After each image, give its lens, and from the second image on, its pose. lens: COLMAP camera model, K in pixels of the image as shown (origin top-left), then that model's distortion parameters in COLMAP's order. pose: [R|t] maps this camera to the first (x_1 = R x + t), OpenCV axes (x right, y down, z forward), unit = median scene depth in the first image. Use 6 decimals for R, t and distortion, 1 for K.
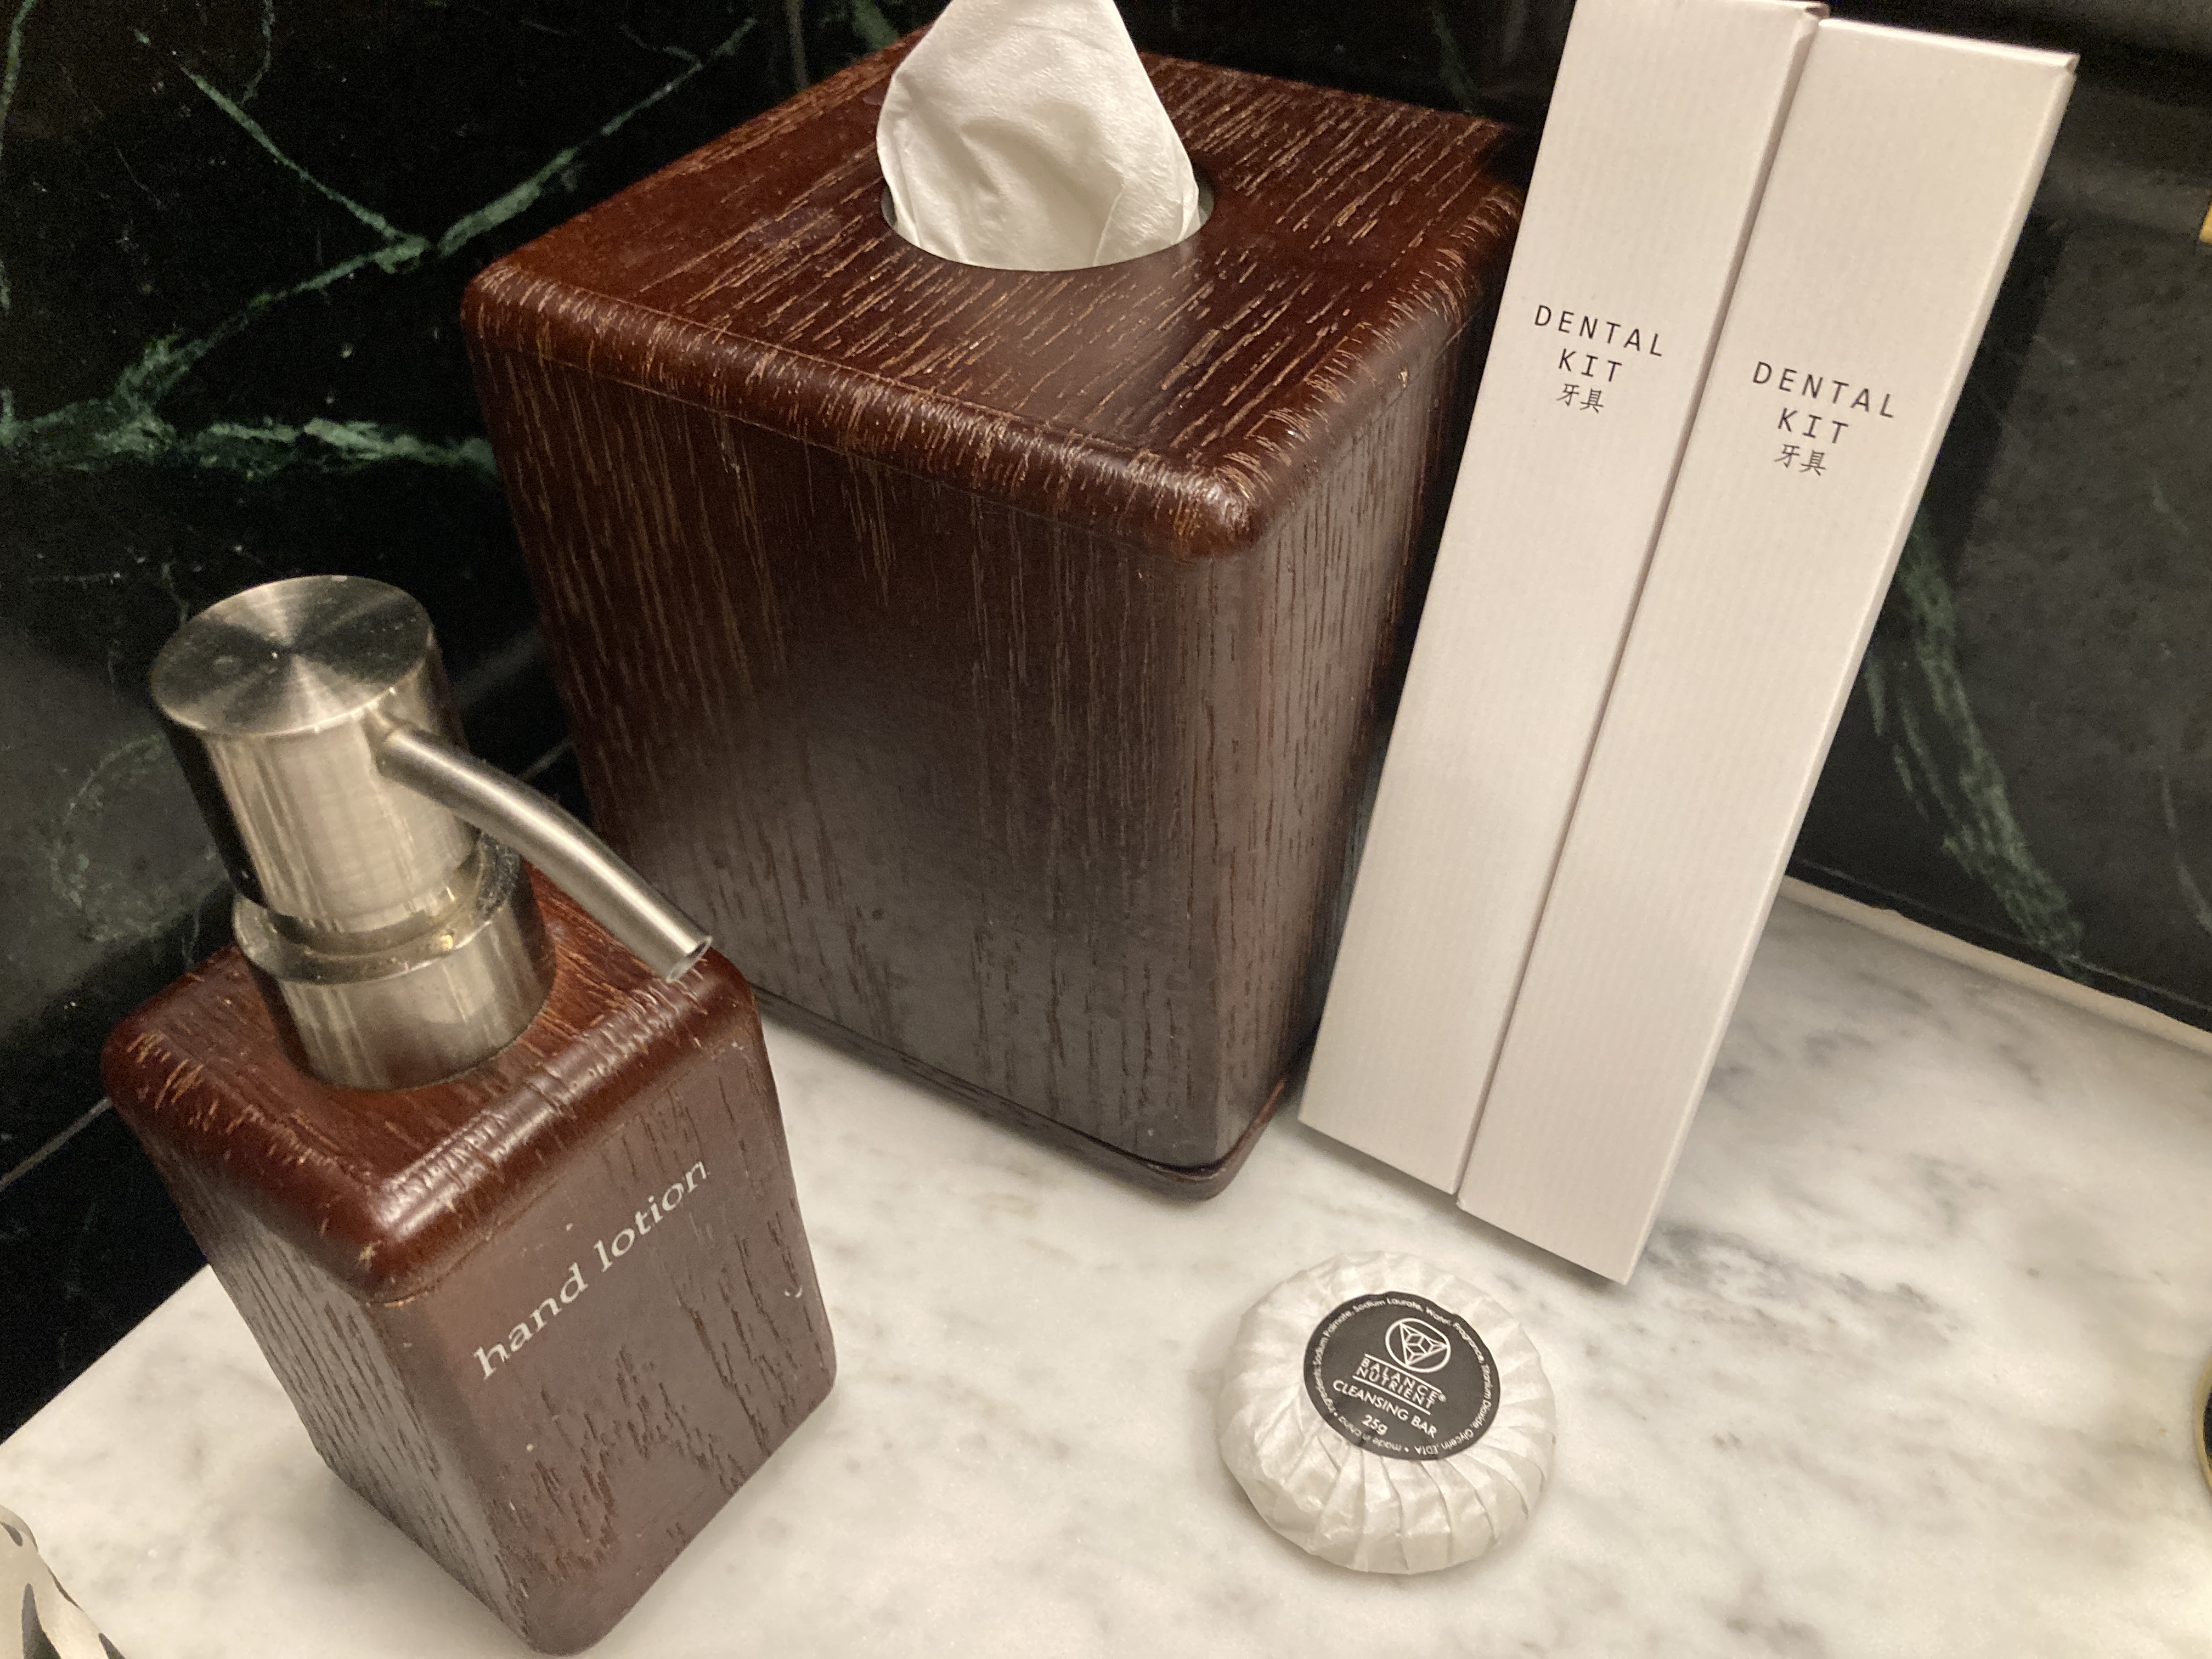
lens RADIAL K [[1831.1, 0, 1101.8], [0, 1831.1, 821.6], [0, 0, 1]] dist [0.003478, 0.003913]
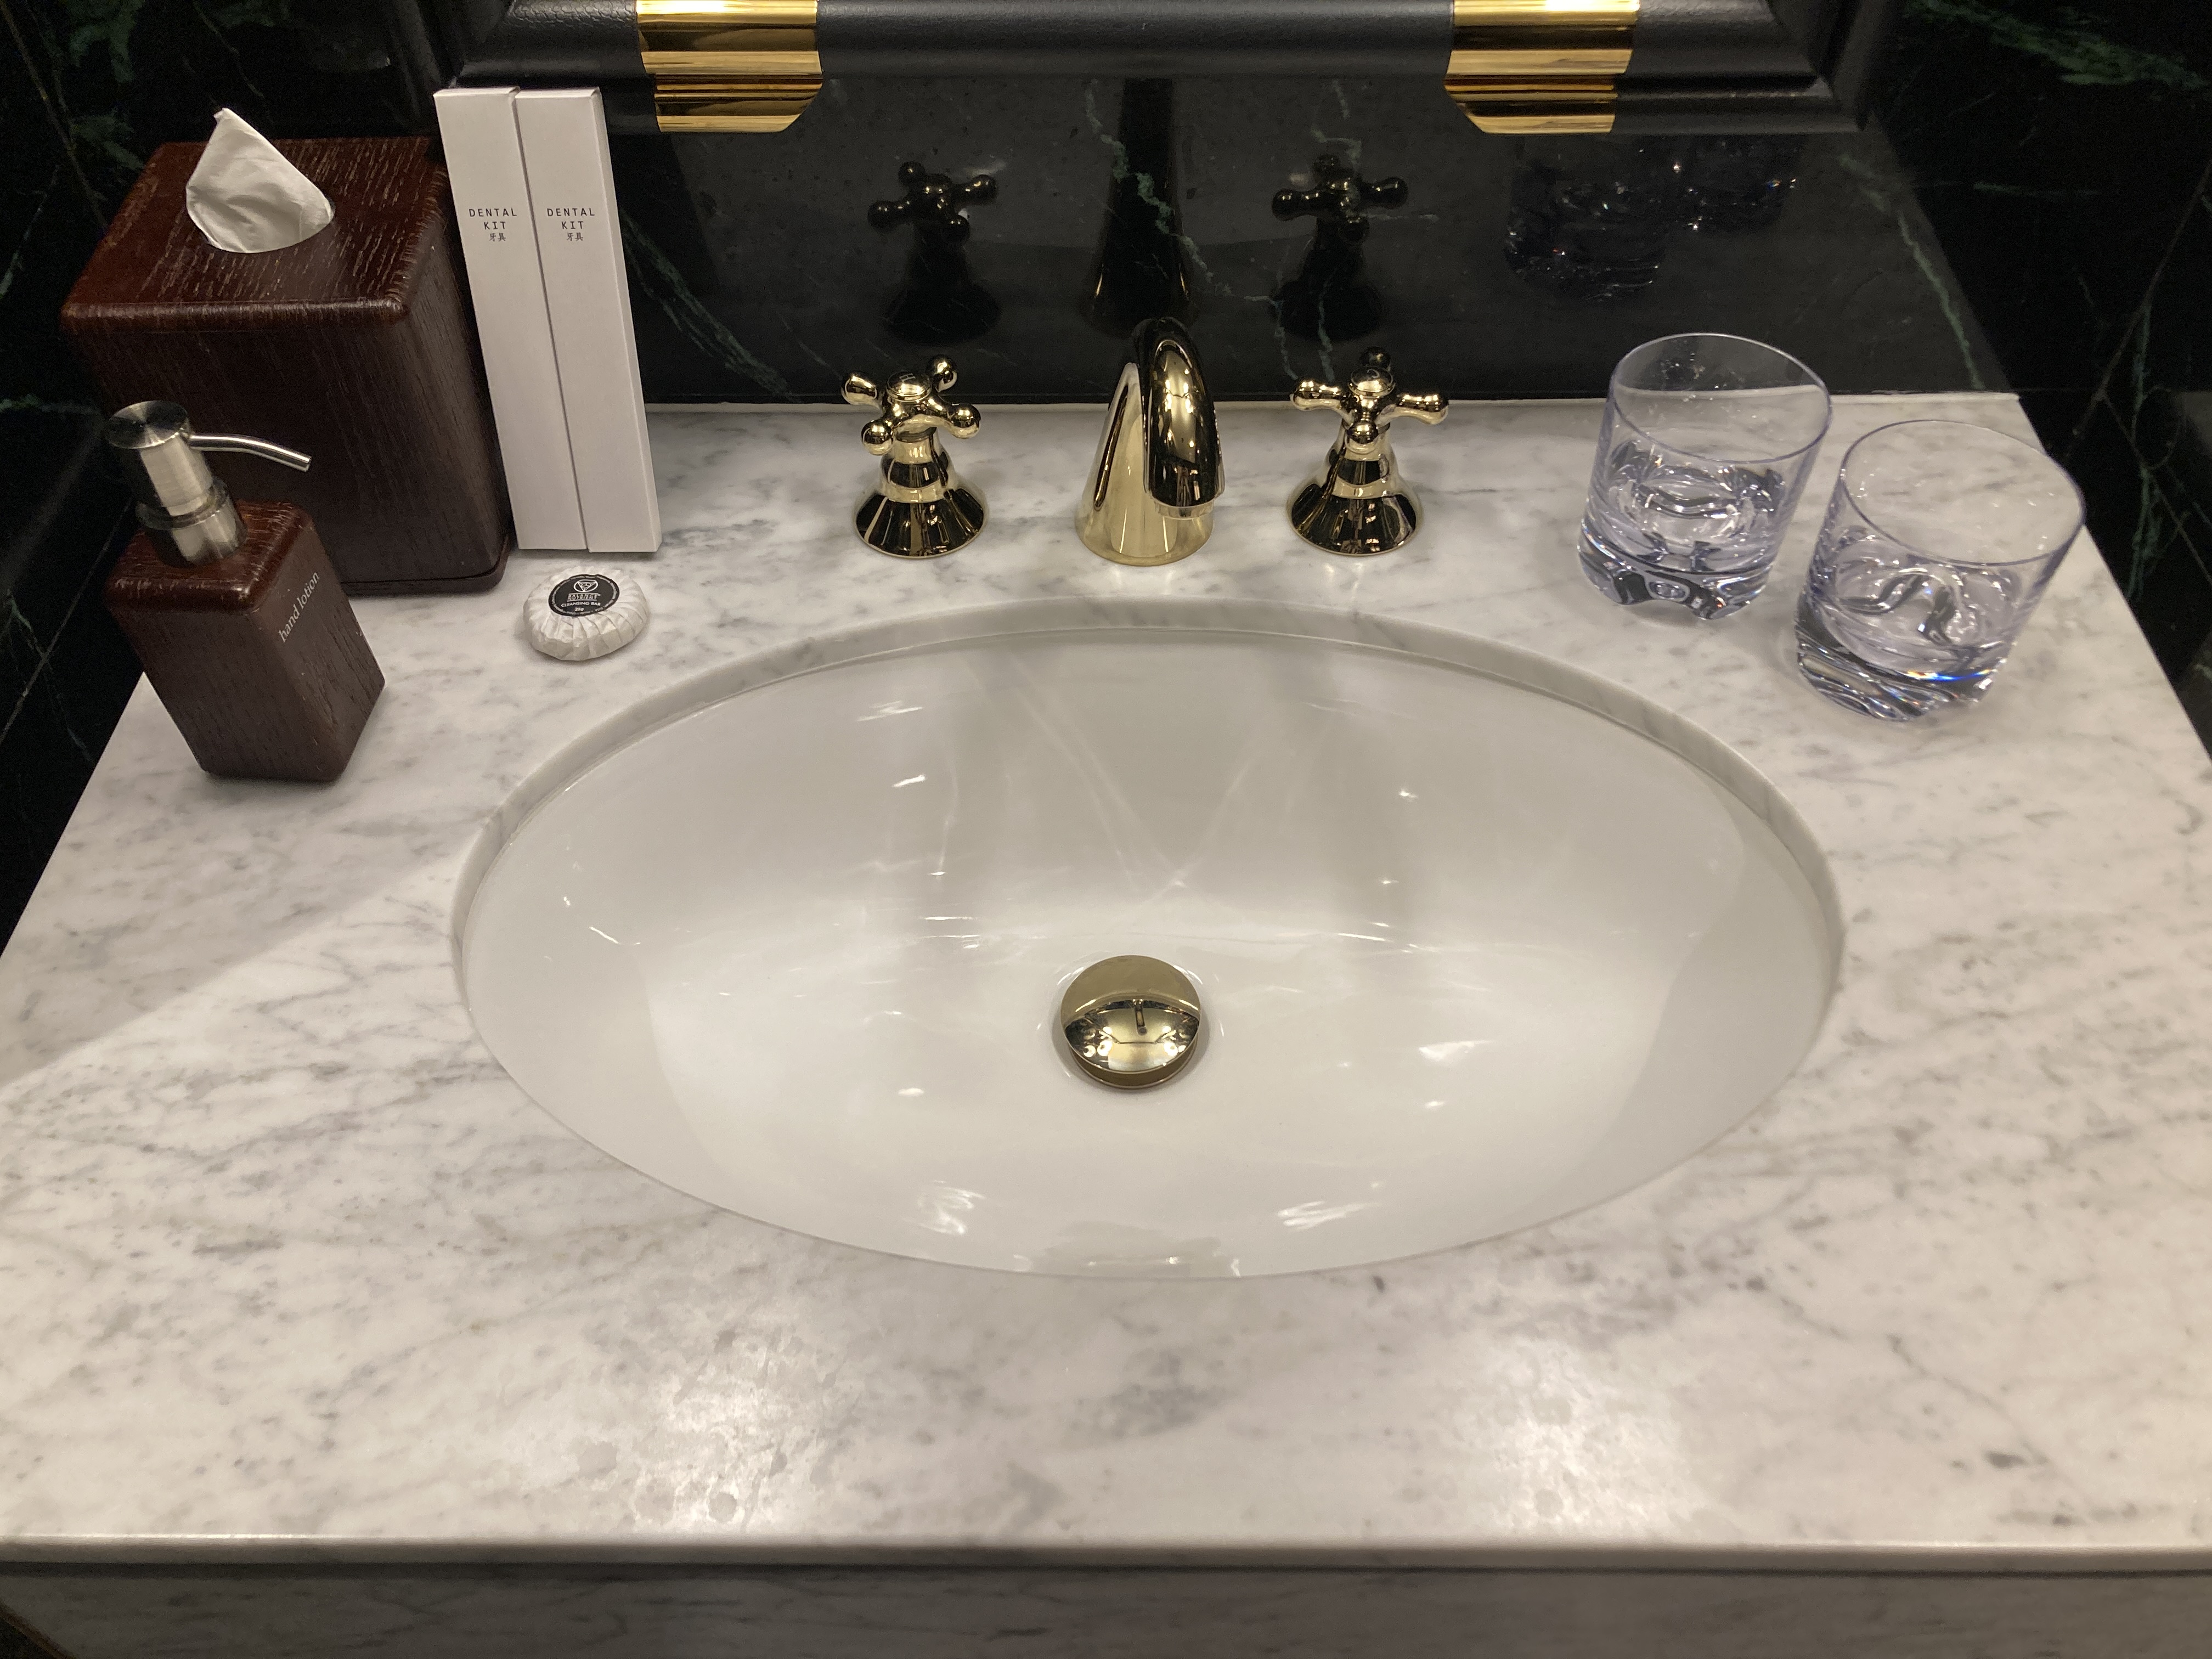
lens RADIAL K [[1831.1, 0, 1104.5], [0, 1831.1, 843.9], [0, 0, 1]] dist [0.003478, 0.003913]
pose [[0.848395, -0.399154, 0.347709, -0.284908], [0.356131, 0.916346, 0.182977, 0.419588], [-0.391658, -0.031407, 0.919575, -1.890367]]
